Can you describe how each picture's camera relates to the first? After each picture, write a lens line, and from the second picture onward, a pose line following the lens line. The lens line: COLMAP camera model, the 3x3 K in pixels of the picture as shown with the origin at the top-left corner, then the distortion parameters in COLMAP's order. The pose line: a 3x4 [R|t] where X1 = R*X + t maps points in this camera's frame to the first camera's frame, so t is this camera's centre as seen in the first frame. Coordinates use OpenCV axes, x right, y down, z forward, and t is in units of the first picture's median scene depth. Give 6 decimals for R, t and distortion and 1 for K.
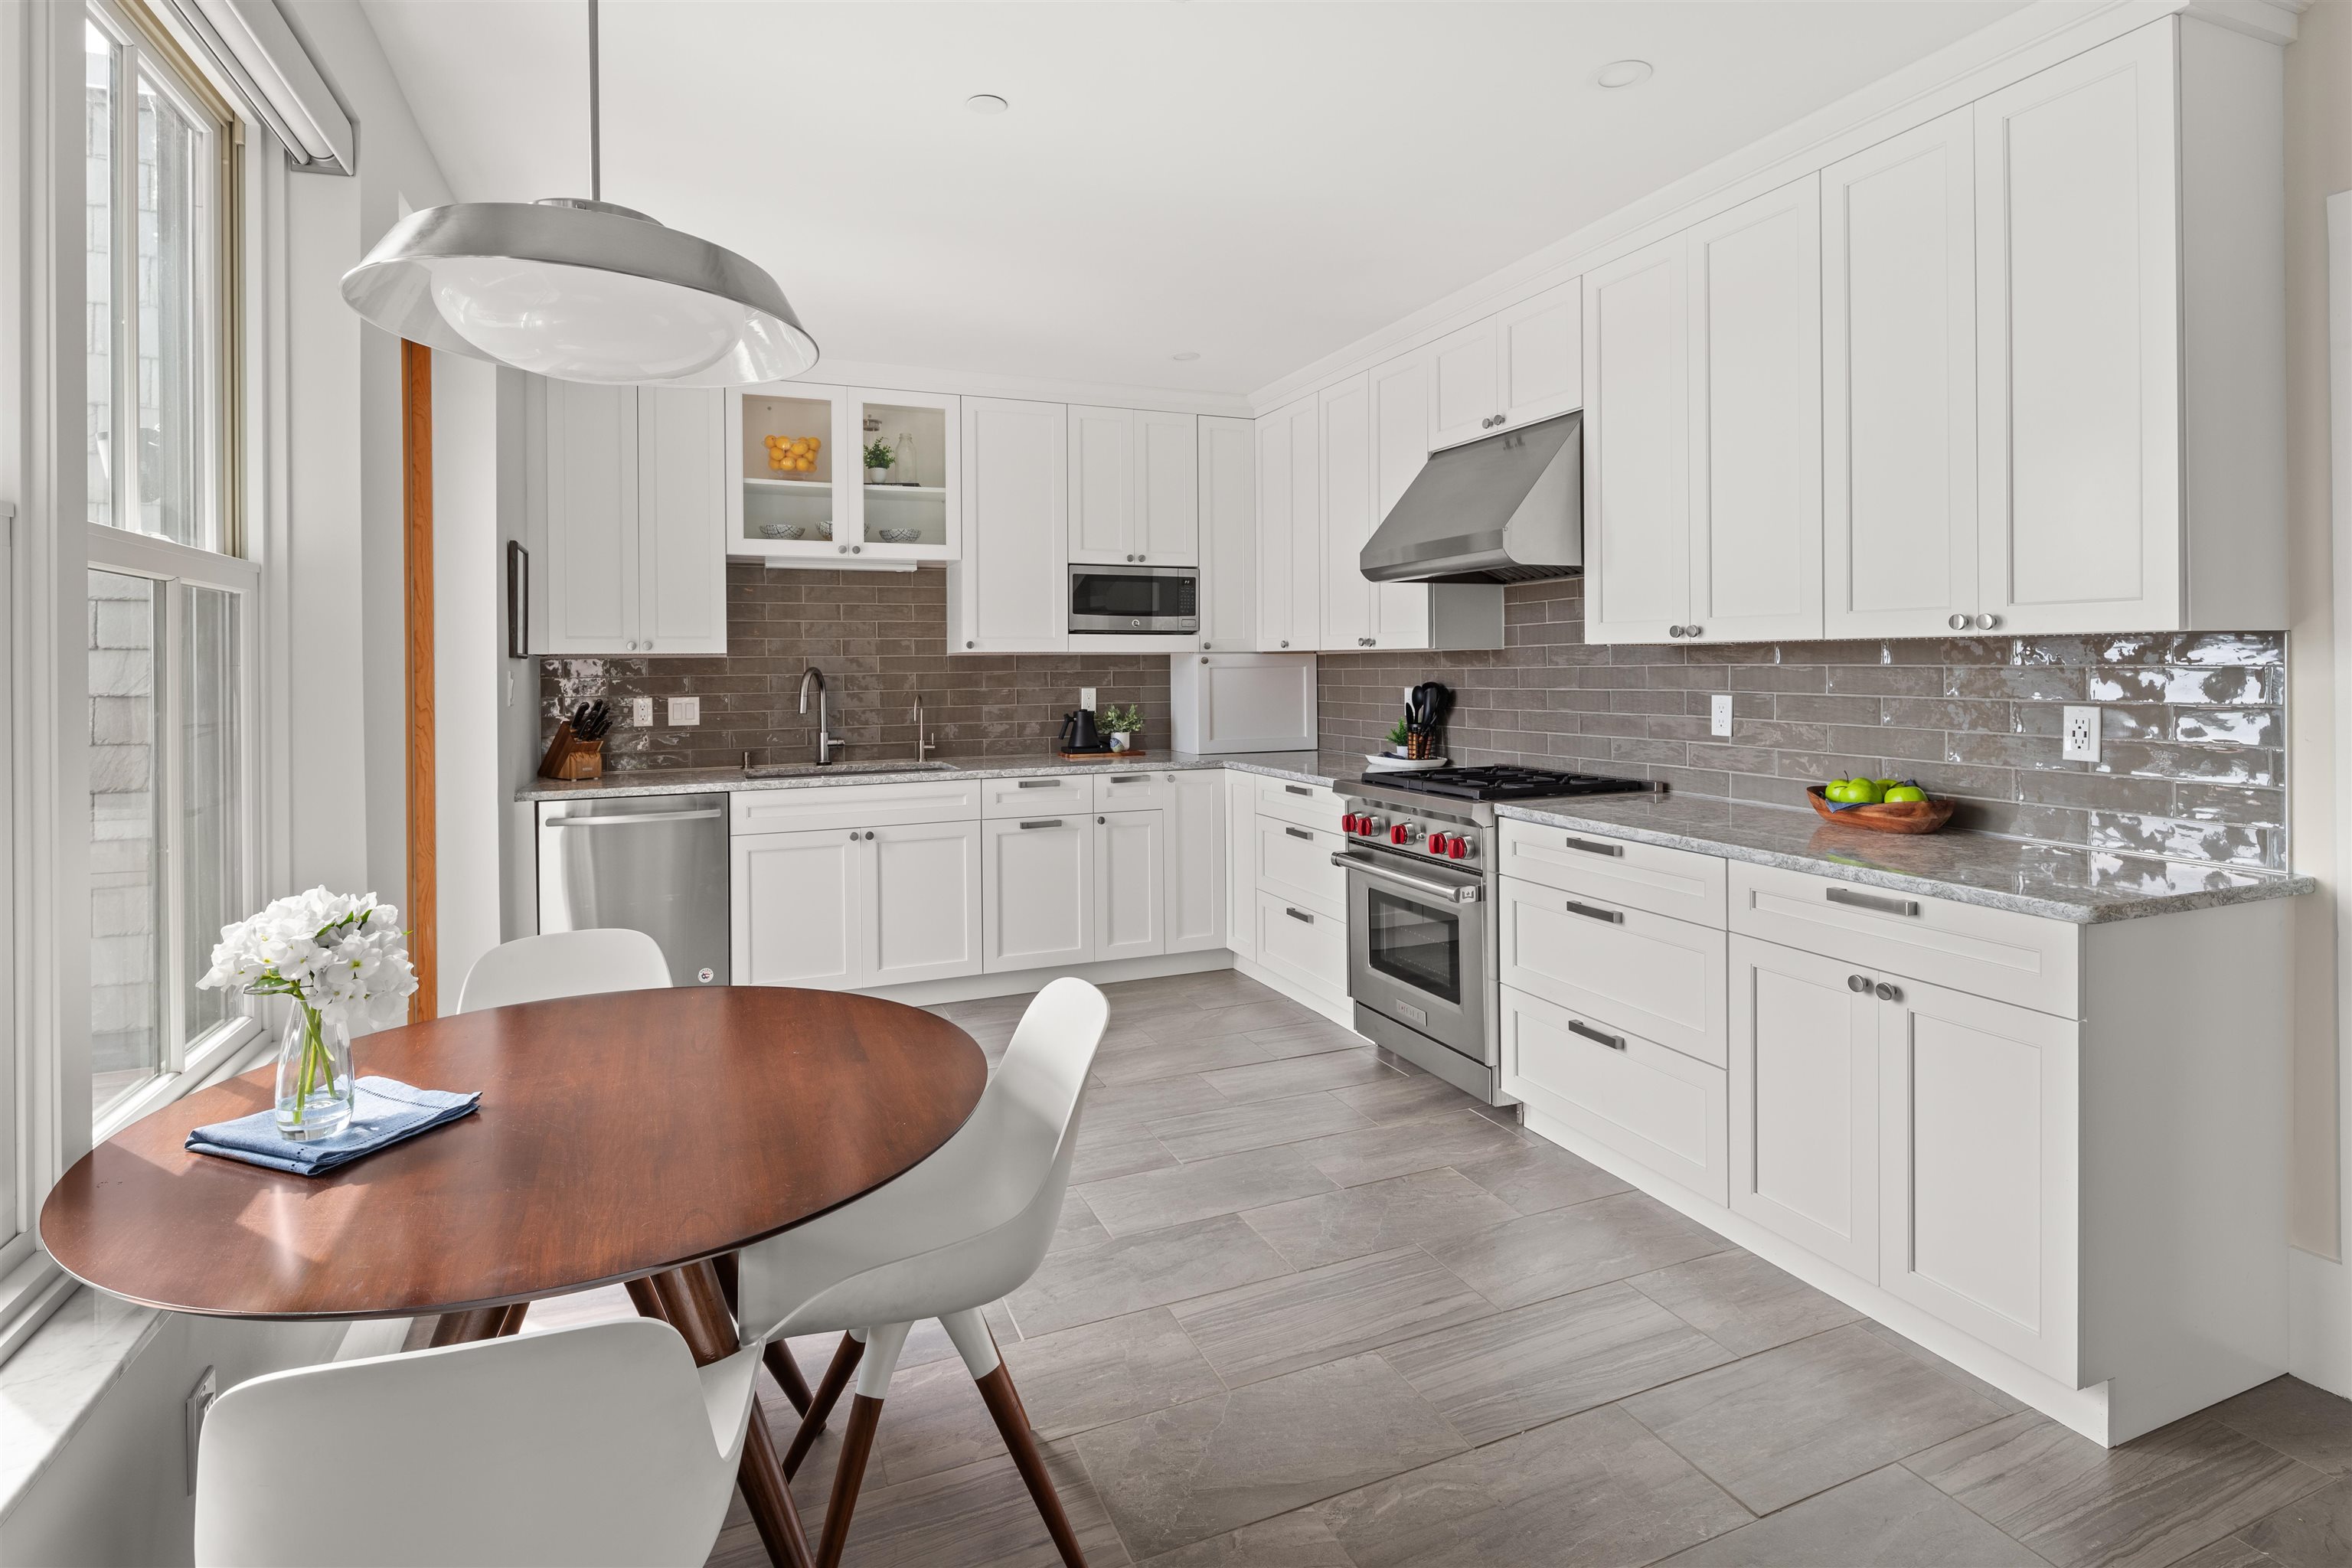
lens RADIAL K [[1150.5, 0, 1167.7], [0, 1150.5, 662.7], [0, 0, 1]] dist [0.005397, -0.005031]
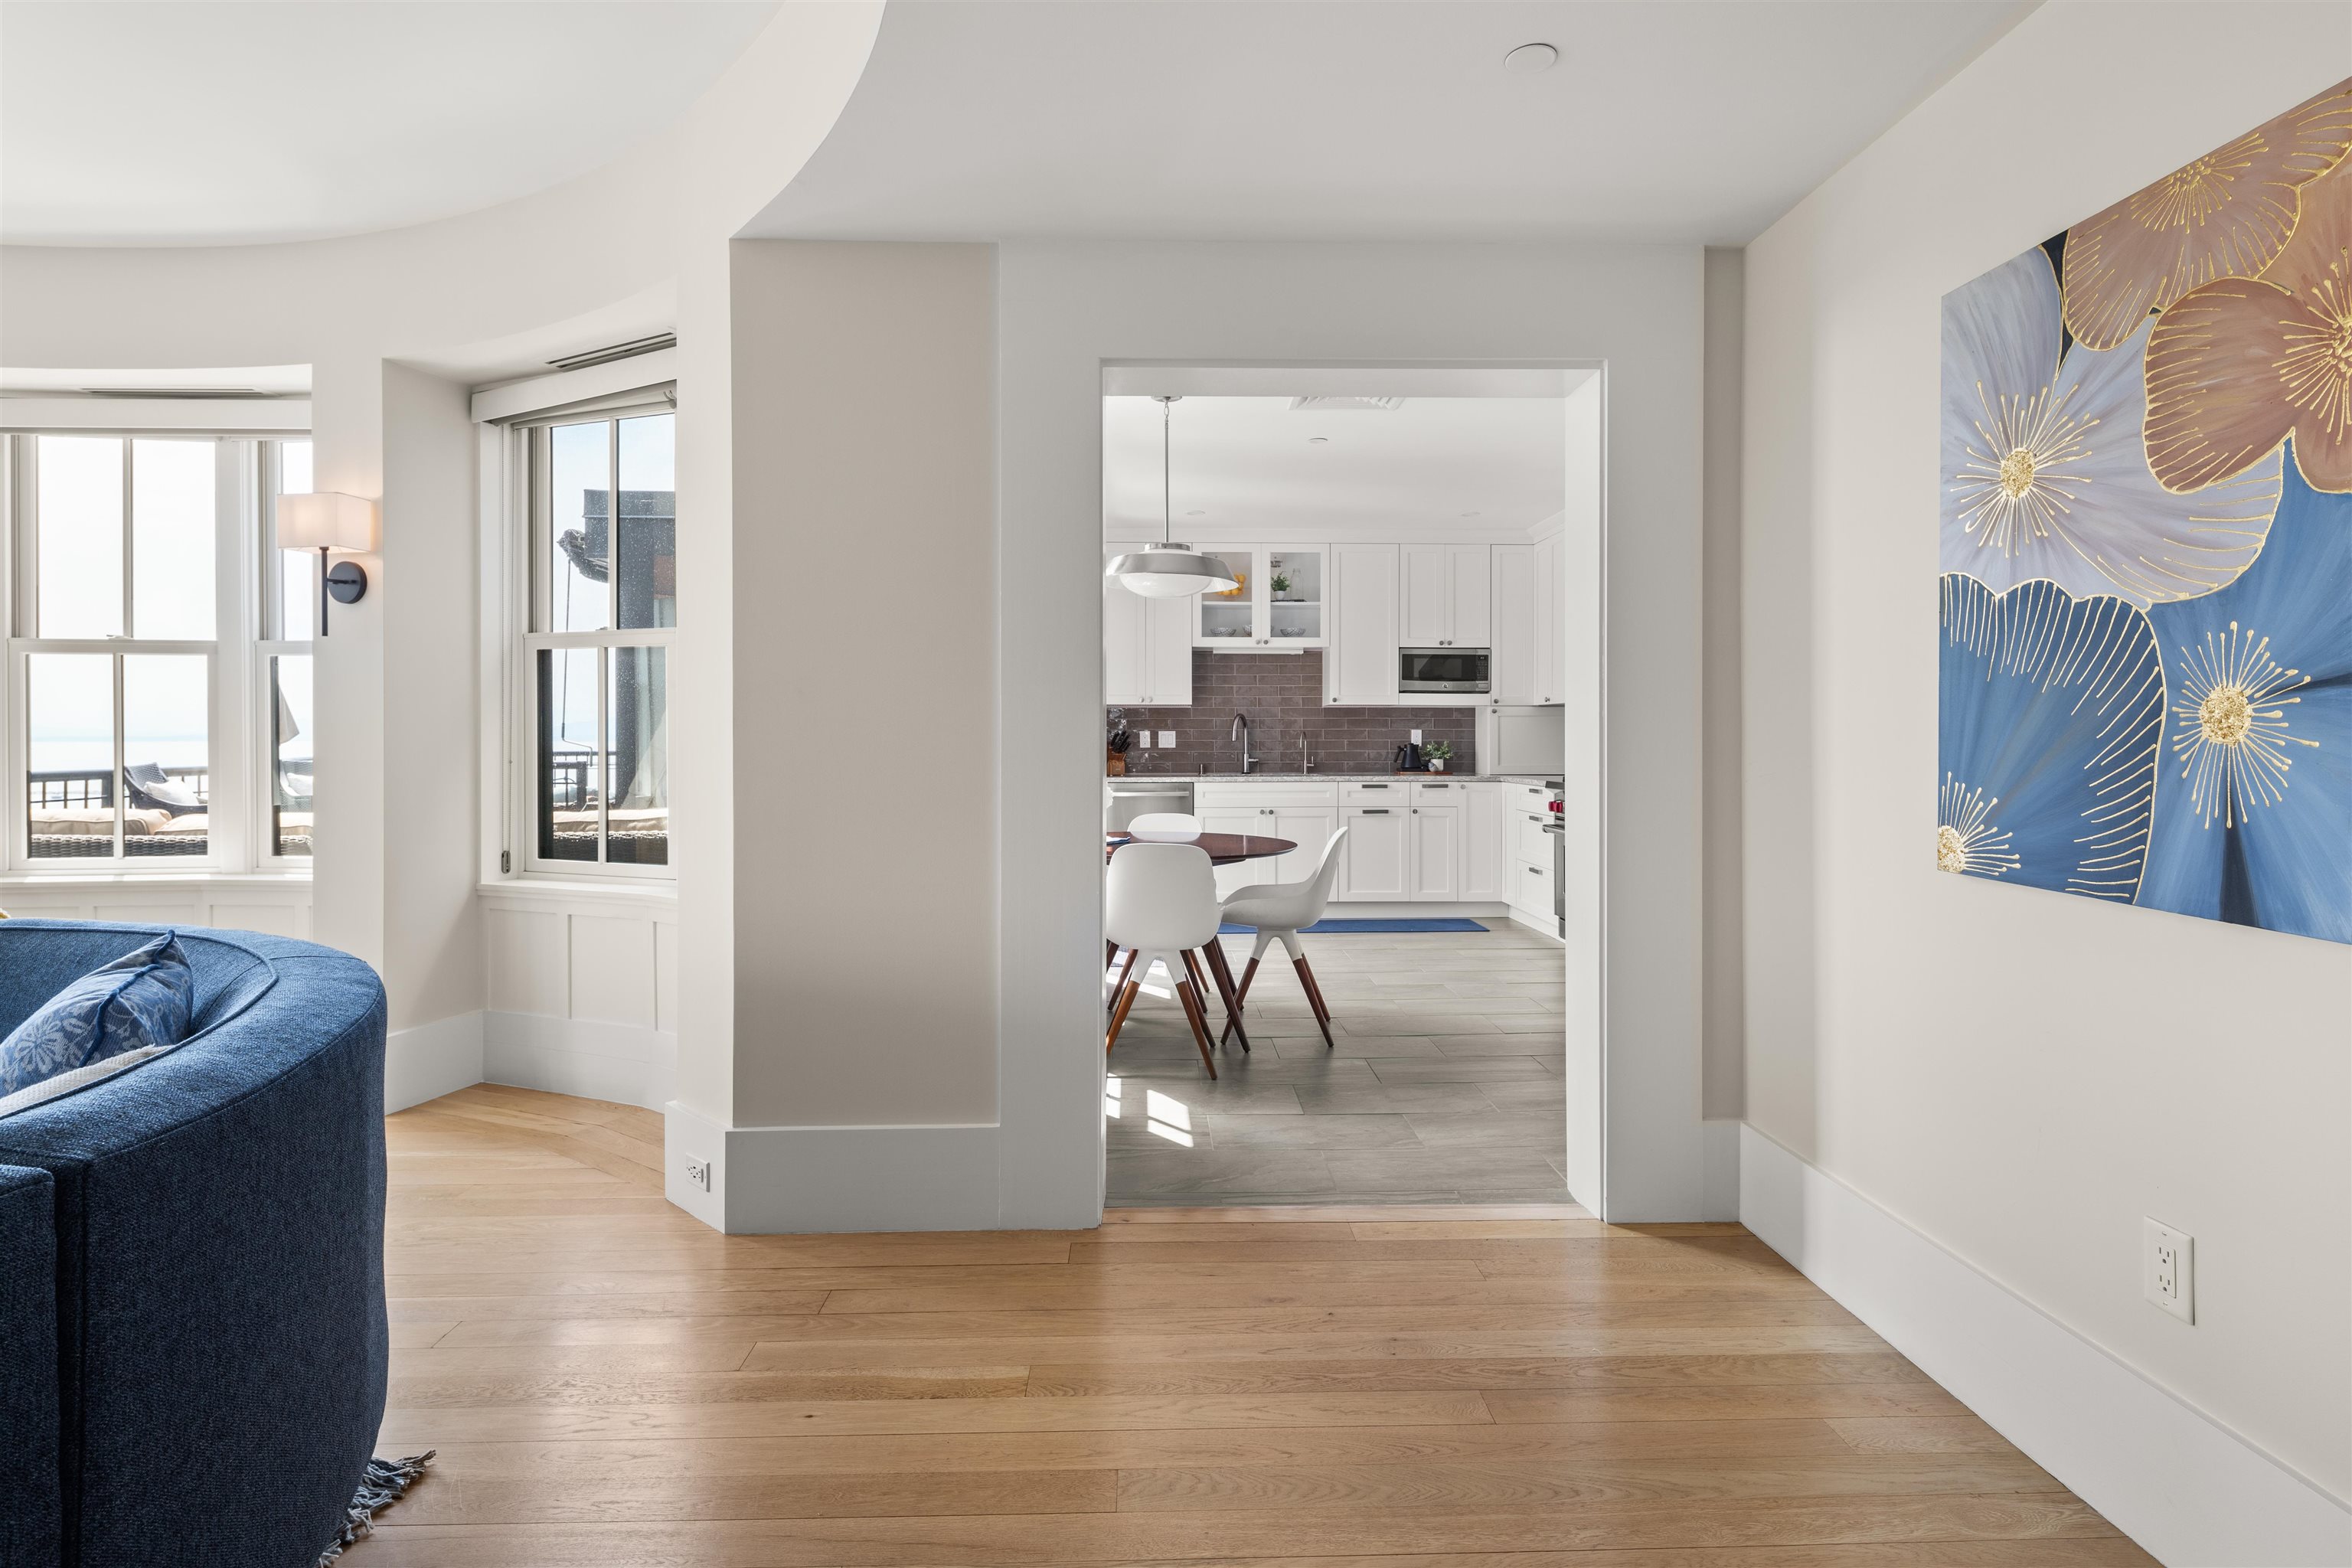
lens RADIAL K [[1150.5, 0, 1161.4], [0, 1150.5, 735.6], [0, 0, 1]] dist [0.005397, -0.005031]
pose [[0.933771, 0.009175, -0.357754, 0.187084], [-0.008292, 0.999958, 0.004002, 0.031680], [0.357776, -0.000771, 0.933807, -0.614617]]
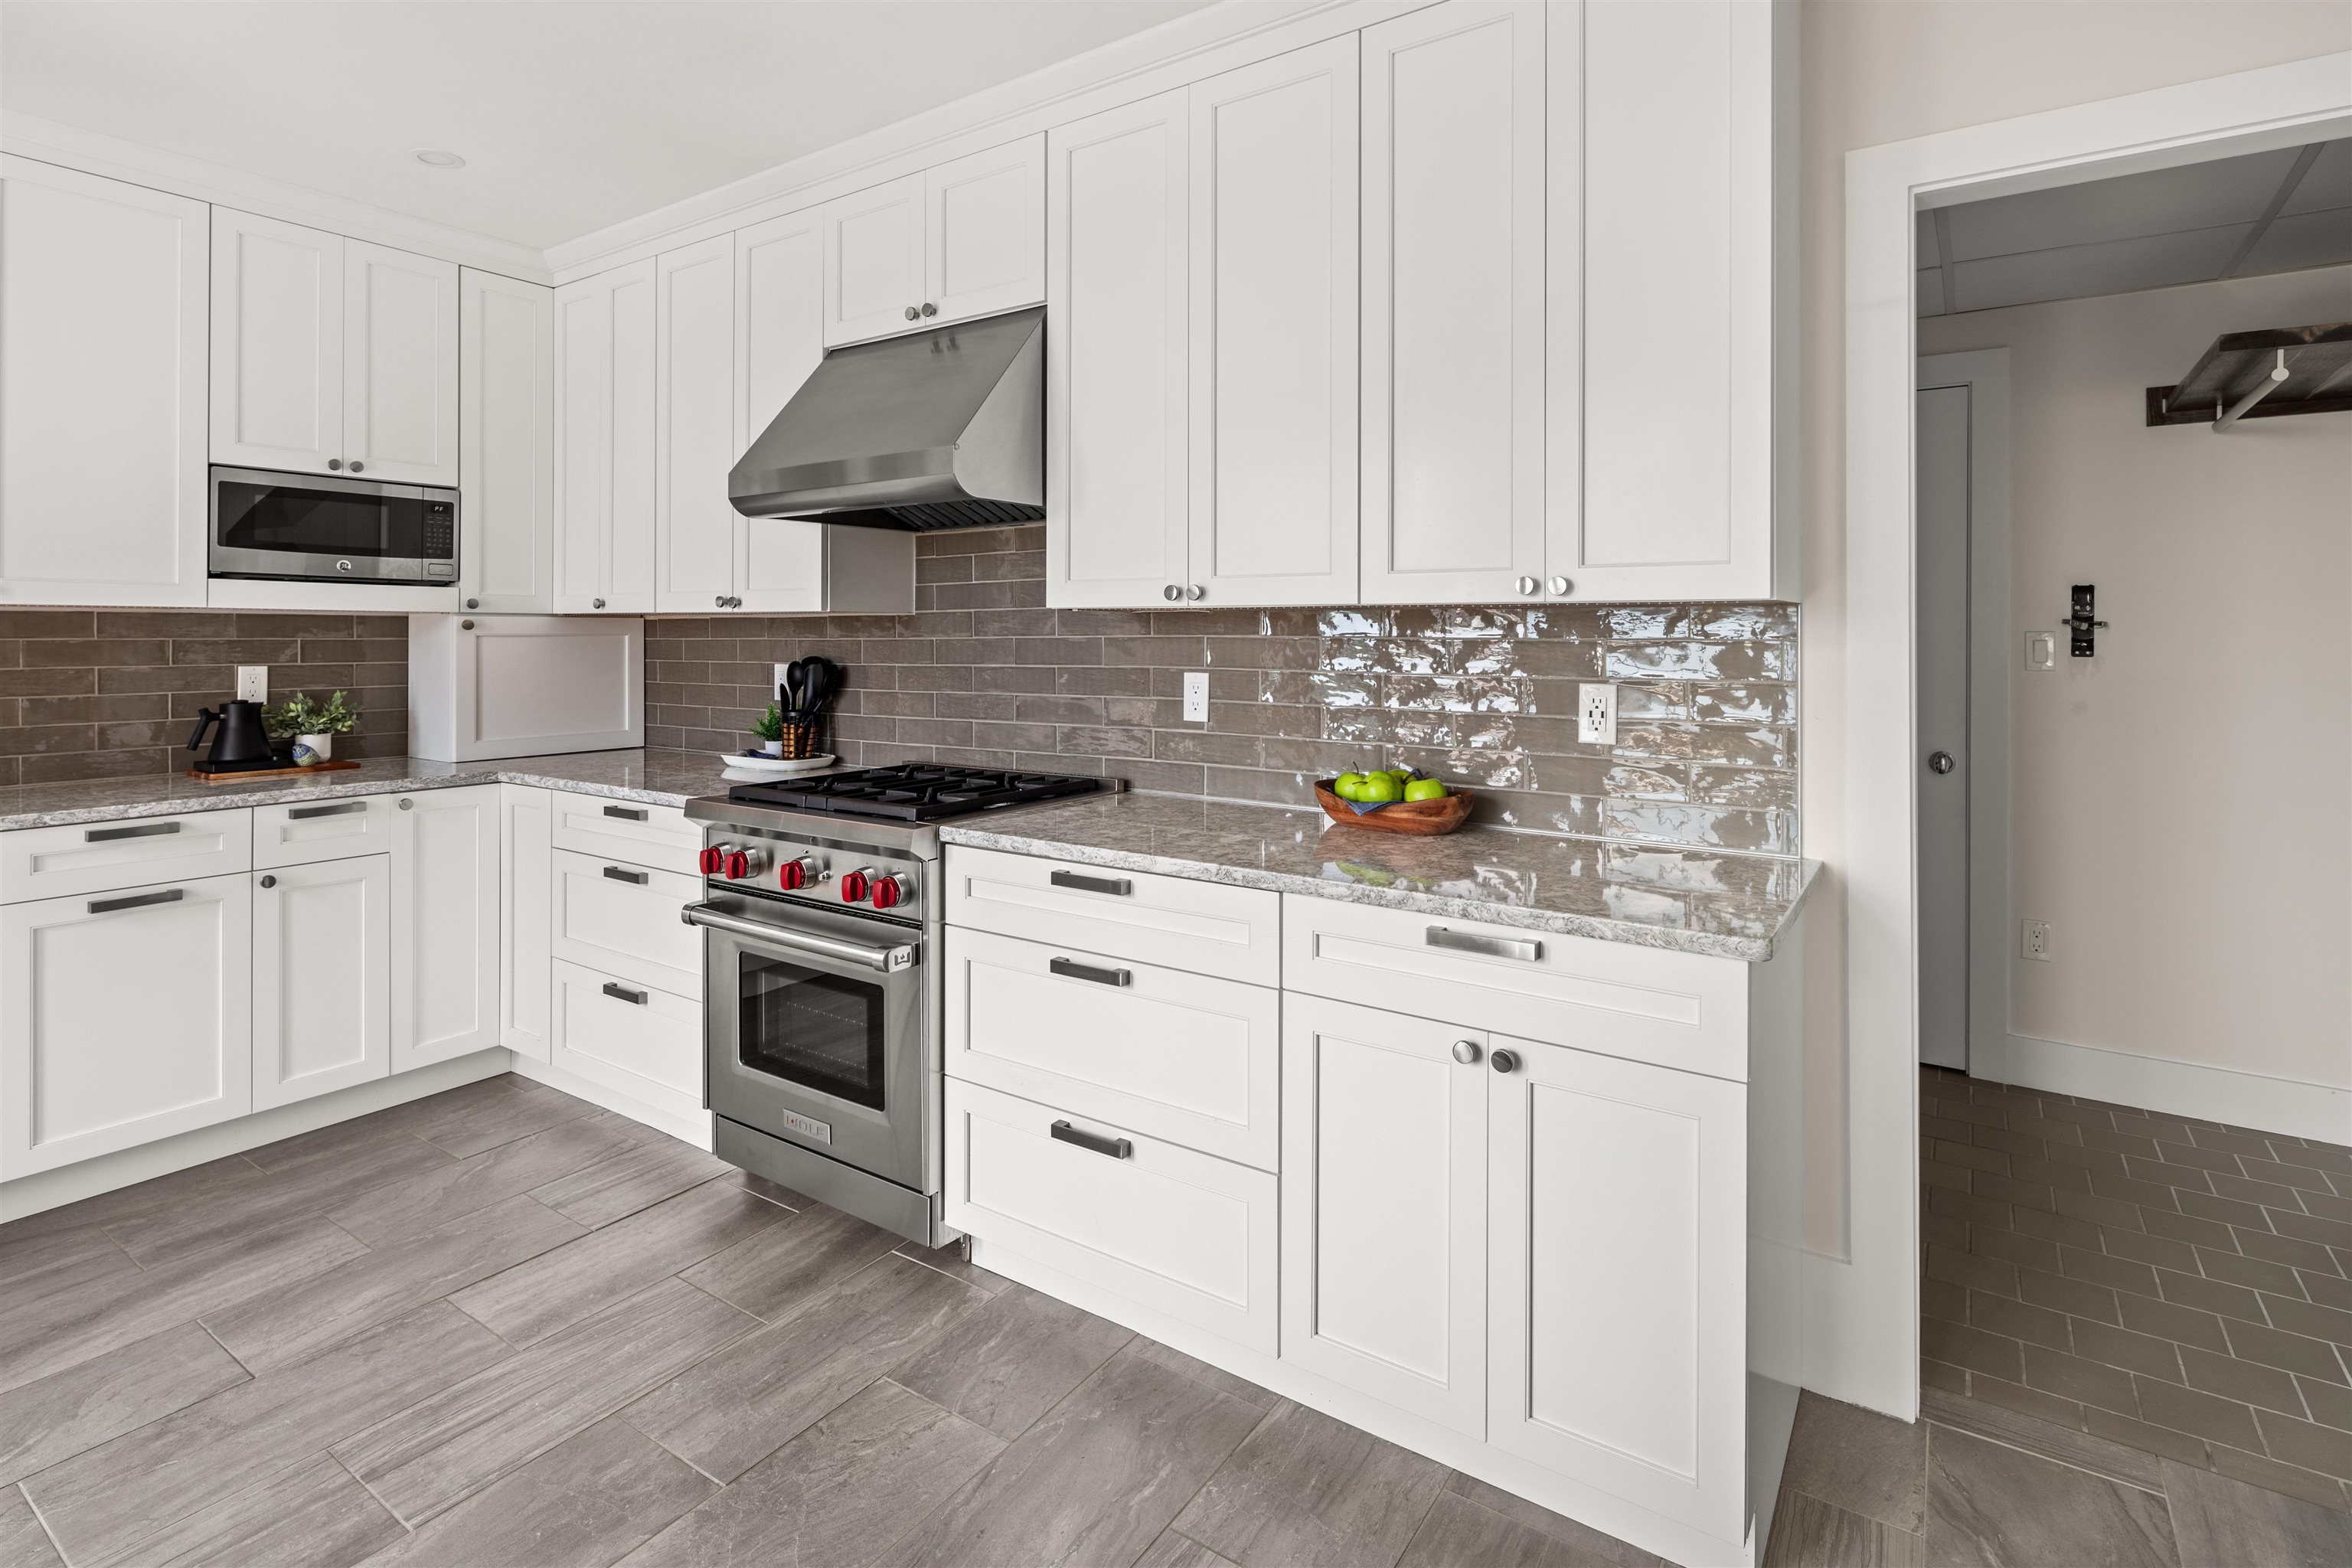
lens RADIAL K [[1150.5, 0, 1170.4], [0, 1150.5, 632.4], [0, 0, 1]] dist [0.005397, -0.005031]
pose [[0.835792, 0.010455, 0.548946, 0.006137], [-0.008997, 0.999945, -0.005346, 0.002797], [-0.548972, -0.000471, 0.835840, 0.229534]]
